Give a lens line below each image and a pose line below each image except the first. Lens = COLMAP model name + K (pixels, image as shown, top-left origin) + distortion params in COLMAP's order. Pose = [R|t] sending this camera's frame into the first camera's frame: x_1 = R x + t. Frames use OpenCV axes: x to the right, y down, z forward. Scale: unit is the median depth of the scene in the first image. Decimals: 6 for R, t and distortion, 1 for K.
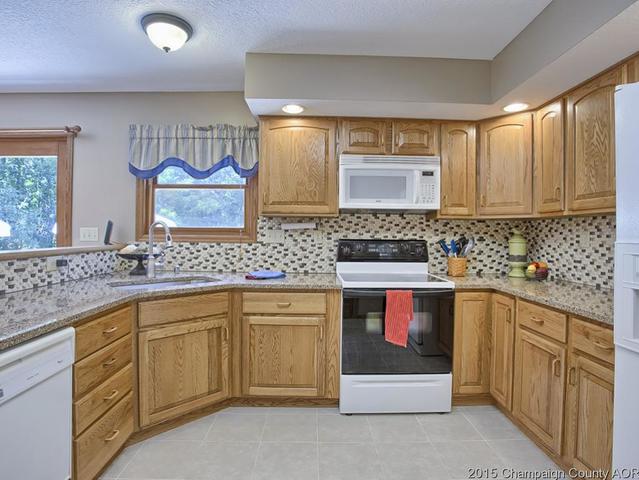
lens RADIAL K [[370.7, 0, 334.2], [0, 370.7, 230.6], [0, 0, 1]] dist [-0.051014, 0.007494]
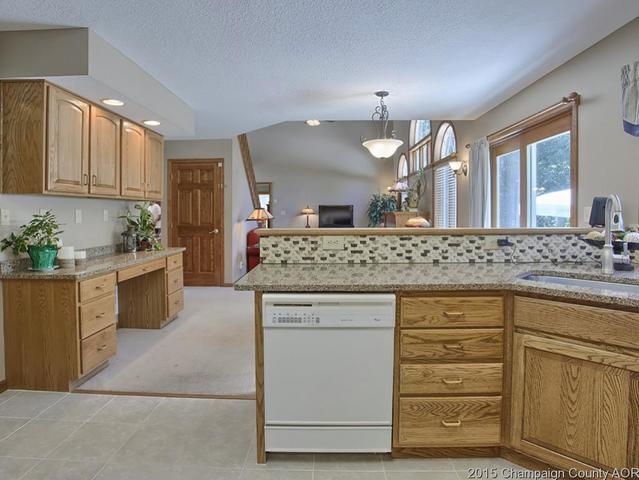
lens RADIAL K [[370.7, 0, 316.2], [0, 370.7, 217.1], [0, 0, 1]] dist [-0.051014, 0.007494]
pose [[-0.094238, -0.000567, -0.995550, 0.265246], [0.006337, 0.999979, -0.001170, 0.015374], [0.995530, -0.006419, -0.094232, 0.519026]]
